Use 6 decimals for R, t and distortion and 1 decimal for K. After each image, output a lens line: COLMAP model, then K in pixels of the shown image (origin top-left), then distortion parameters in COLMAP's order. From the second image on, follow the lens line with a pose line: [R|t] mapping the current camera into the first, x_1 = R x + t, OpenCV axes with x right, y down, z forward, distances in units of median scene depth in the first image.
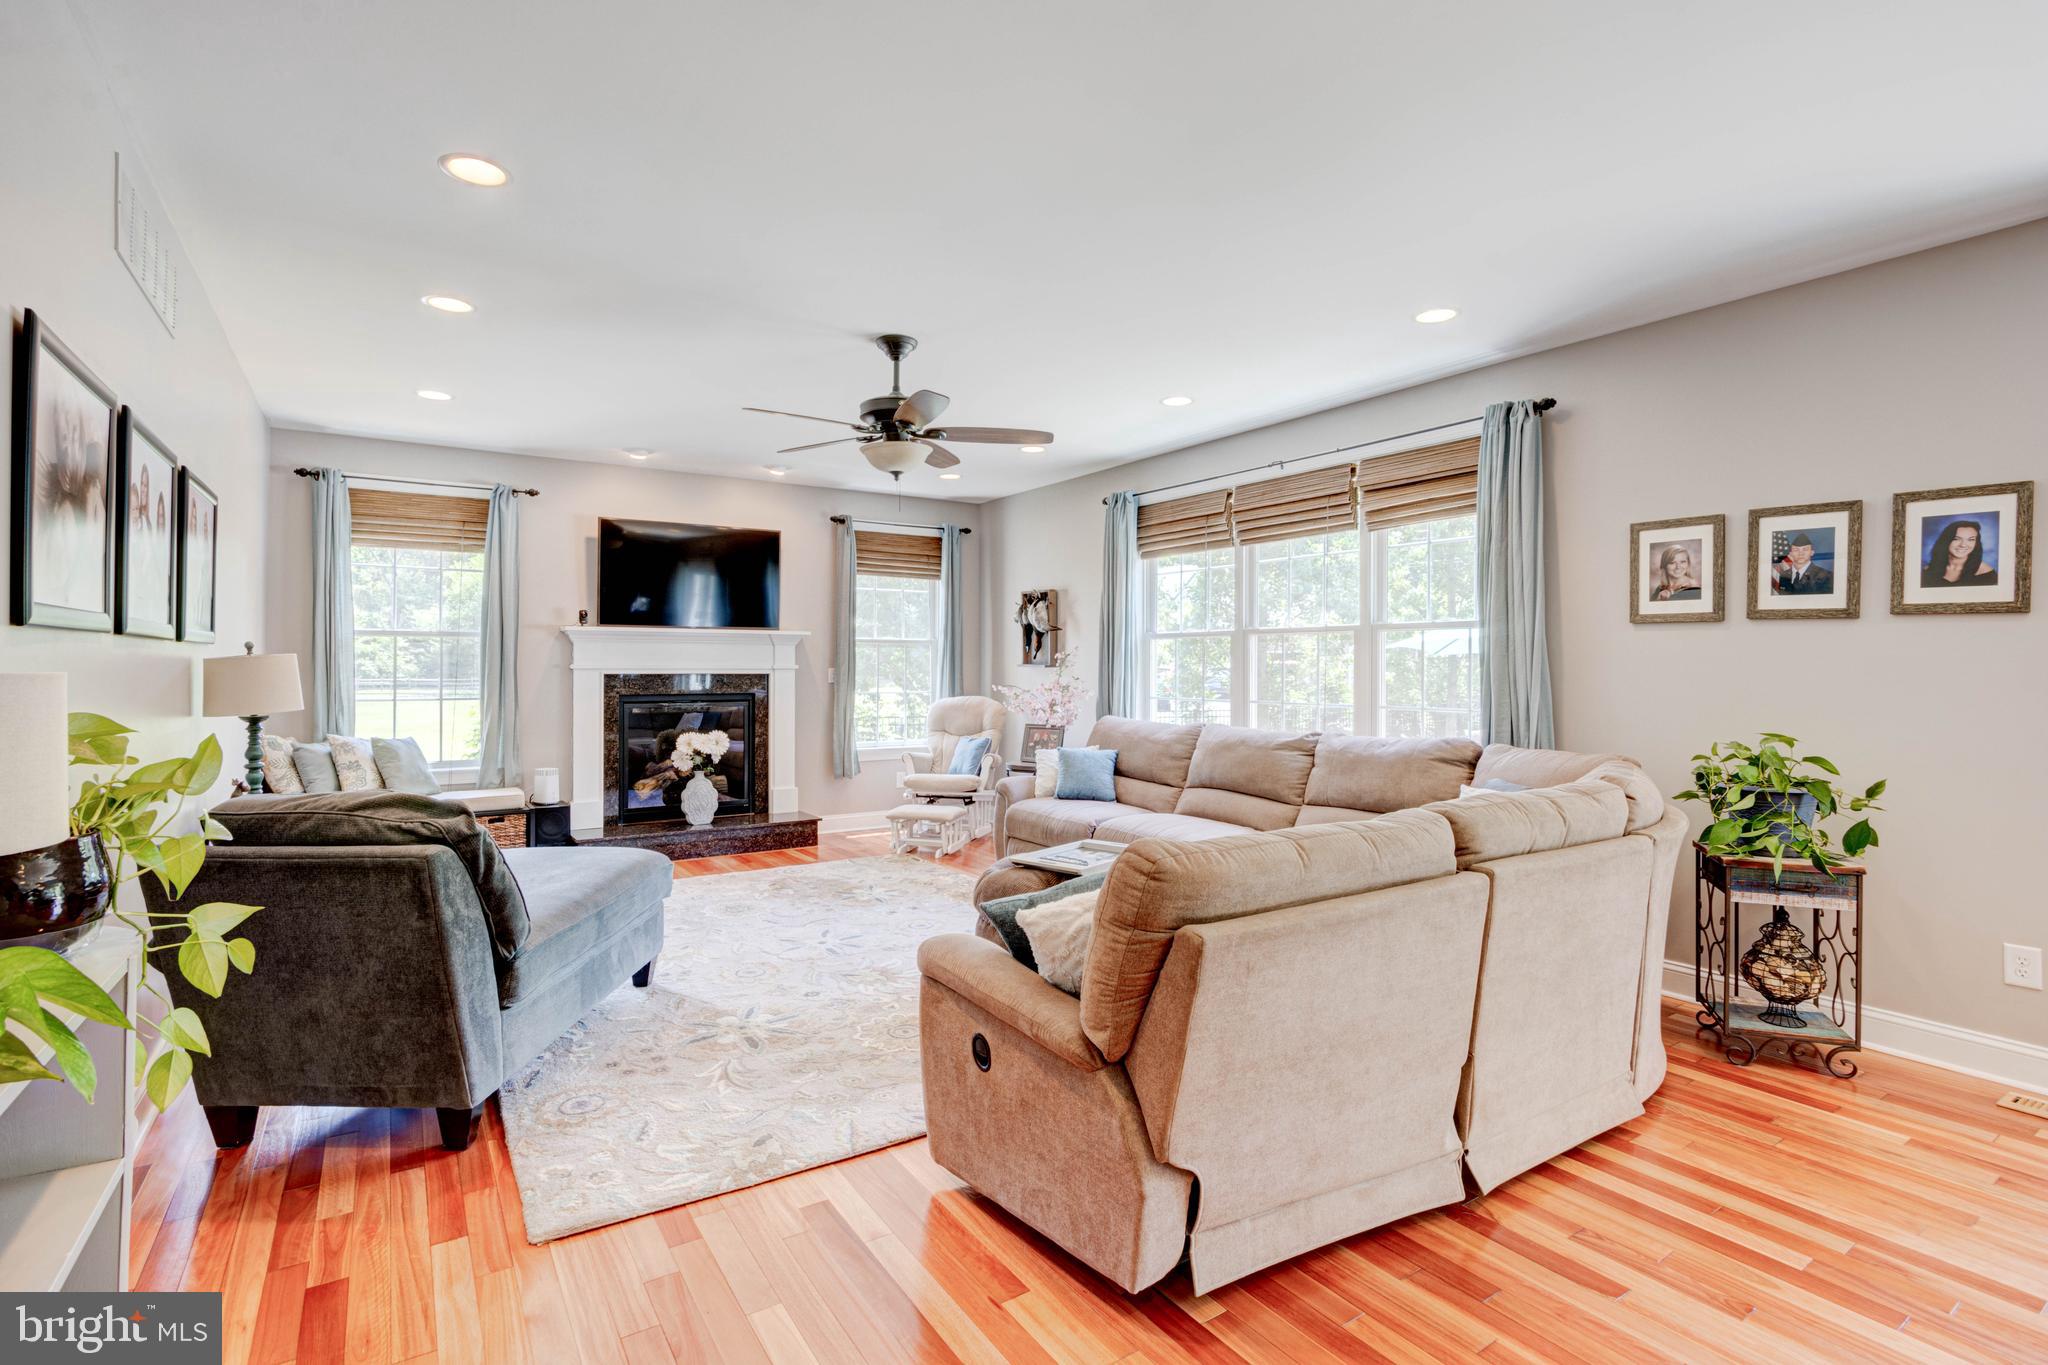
lens RADIAL K [[957.9, 0, 1007.8], [0, 957.9, 669.7], [0, 0, 1]] dist [-0.018723, 0.002935]
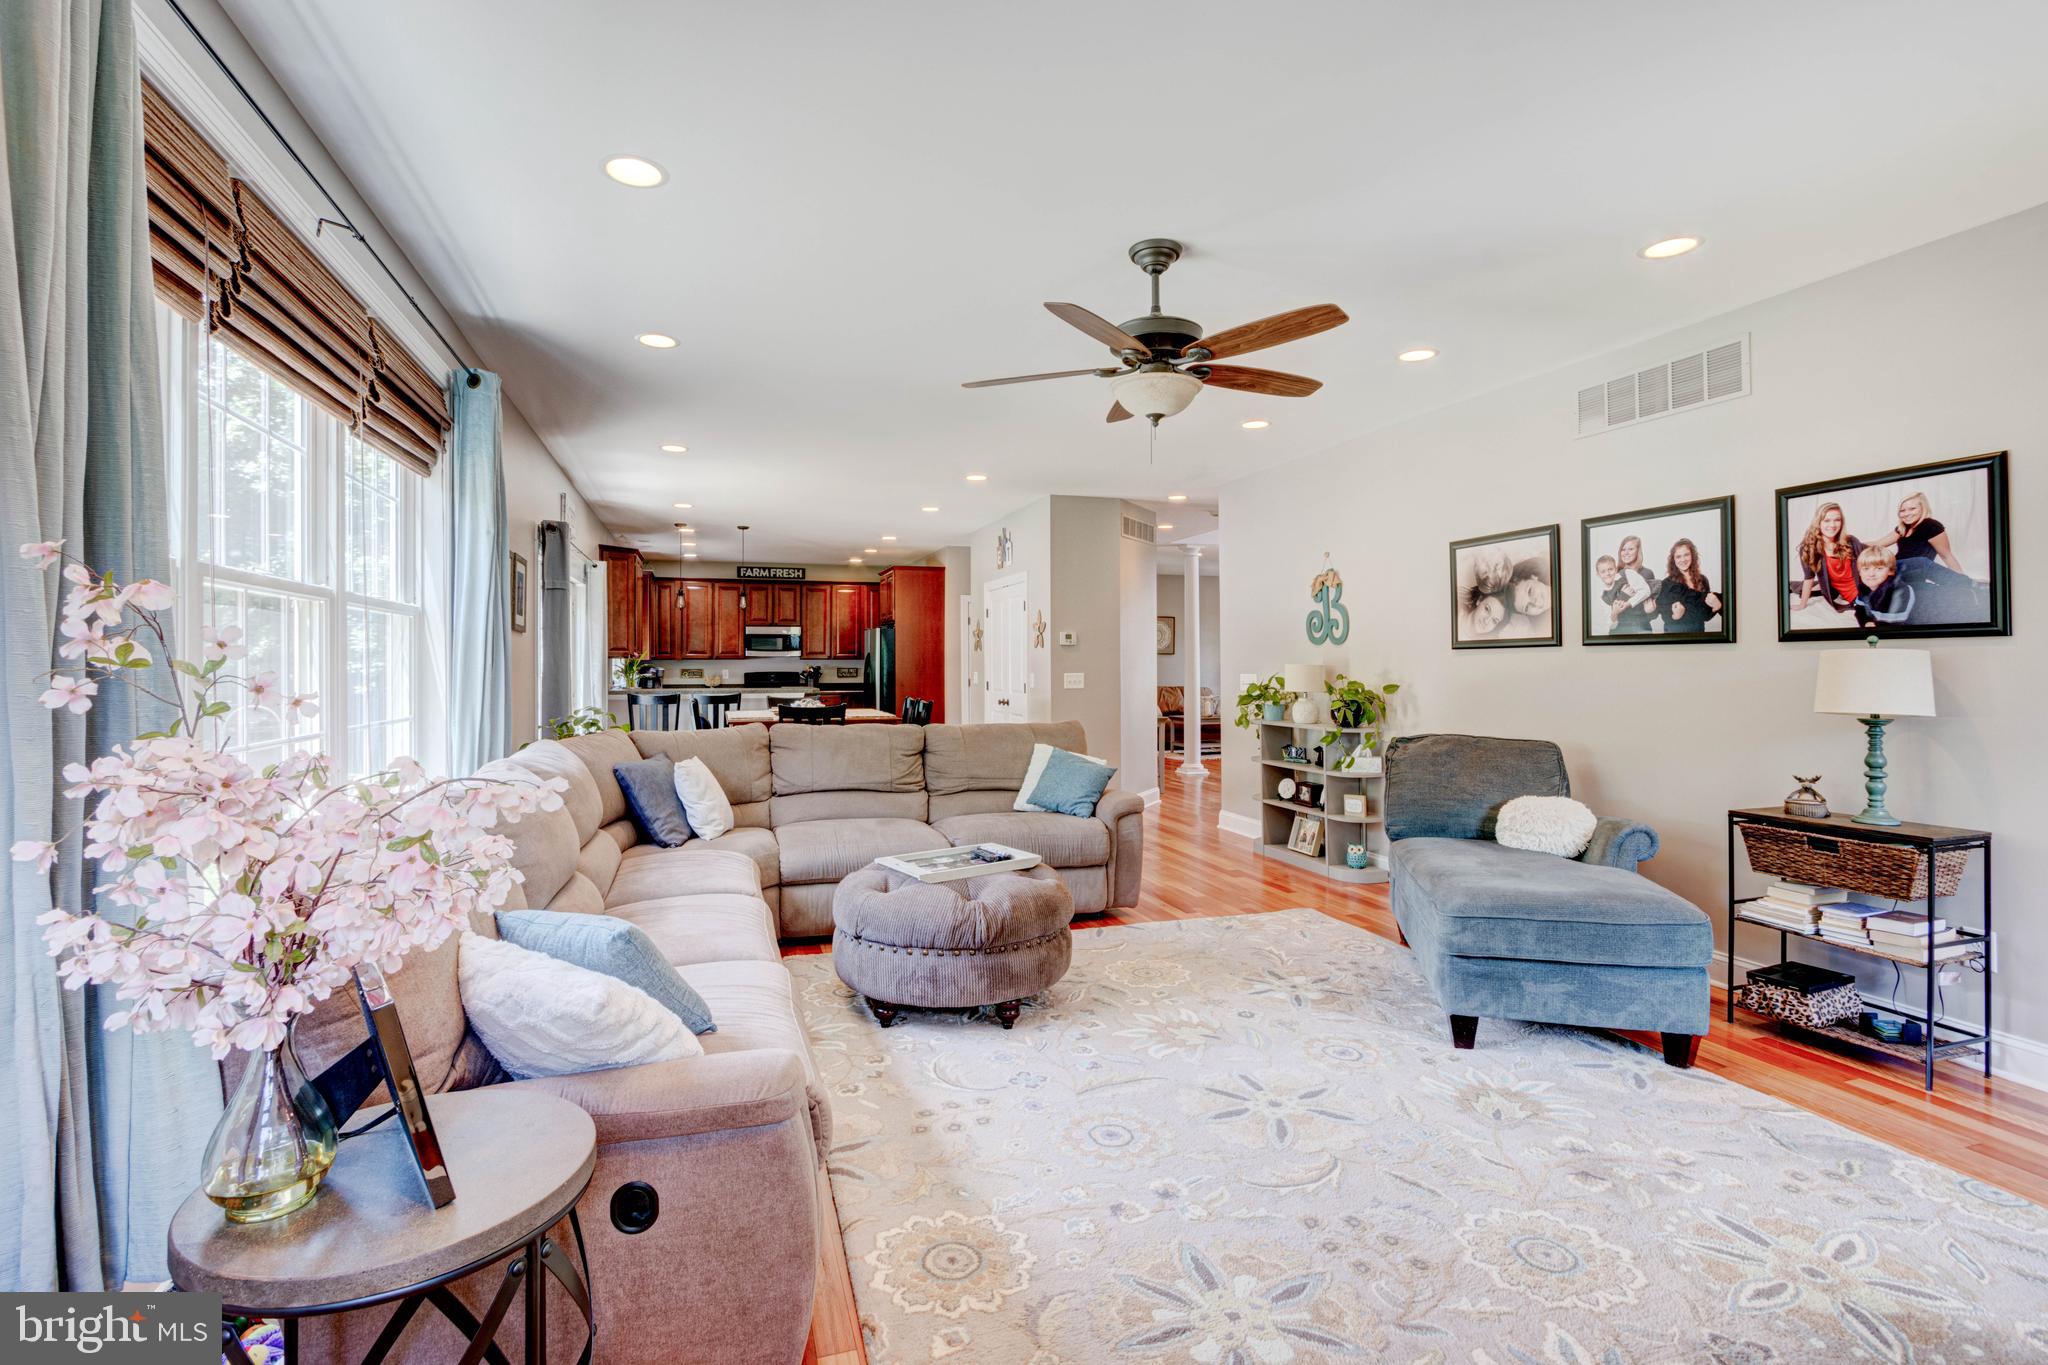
lens RADIAL K [[957.9, 0, 1015.0], [0, 957.9, 667.4], [0, 0, 1]] dist [-0.018723, 0.002935]
pose [[-0.965626, -0.003417, 0.259914, -0.165819], [-0.001493, 0.999970, 0.007599, -0.004714], [-0.259932, 0.006949, -0.965602, 1.421381]]
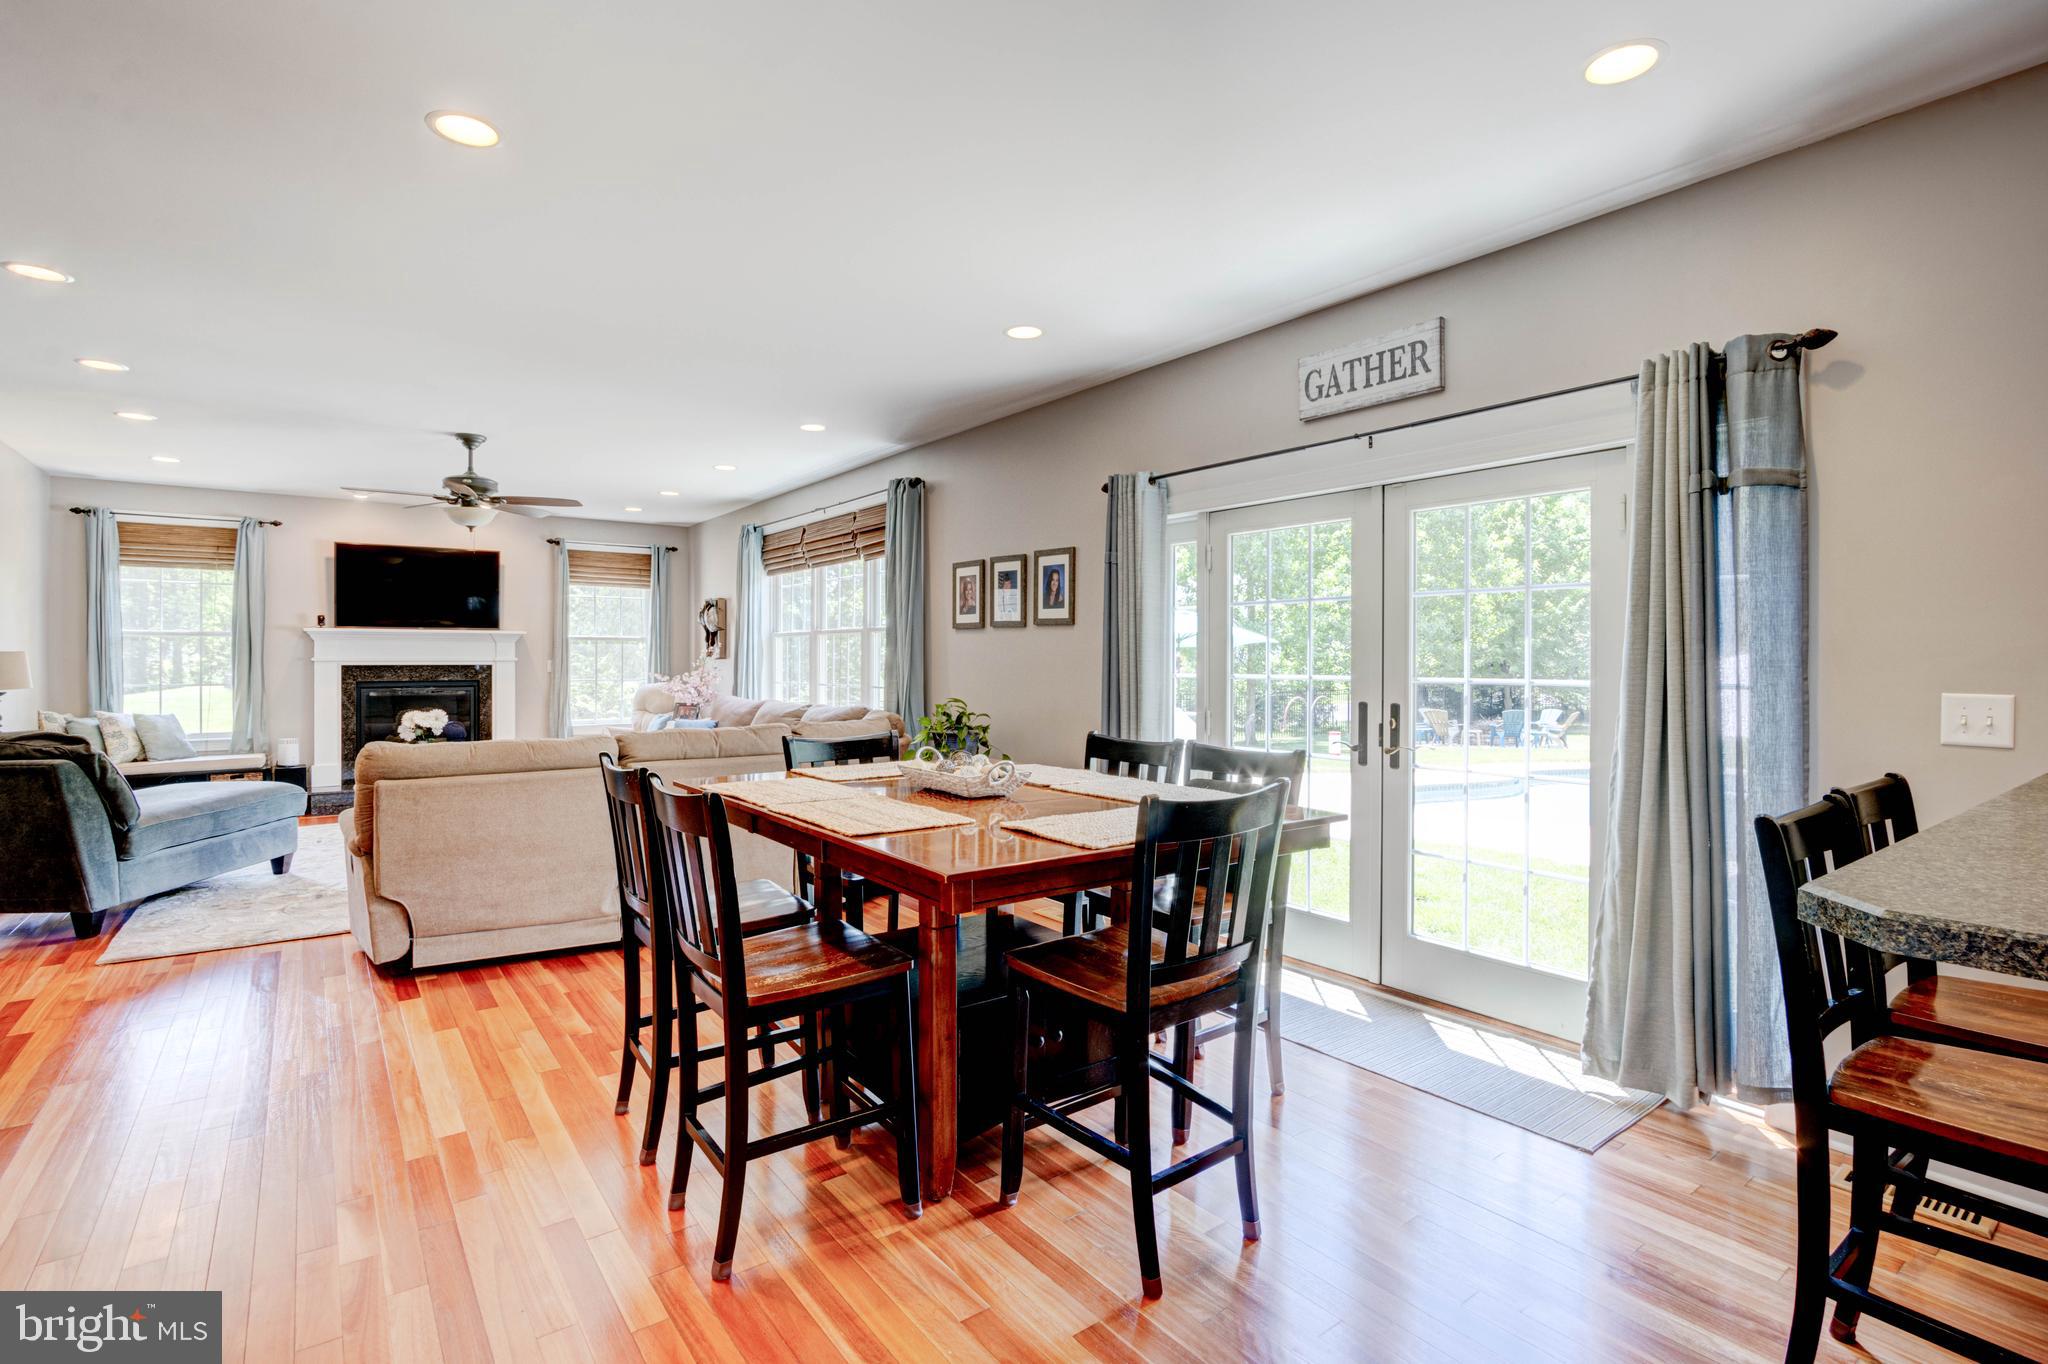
lens RADIAL K [[957.9, 0, 1015.3], [0, 957.9, 669.2], [0, 0, 1]] dist [-0.018723, 0.002935]
pose [[0.997975, -0.002748, 0.063548, 0.498402], [0.002275, 0.999969, 0.007509, 0.003398], [-0.063566, -0.007349, 0.997951, -0.406025]]
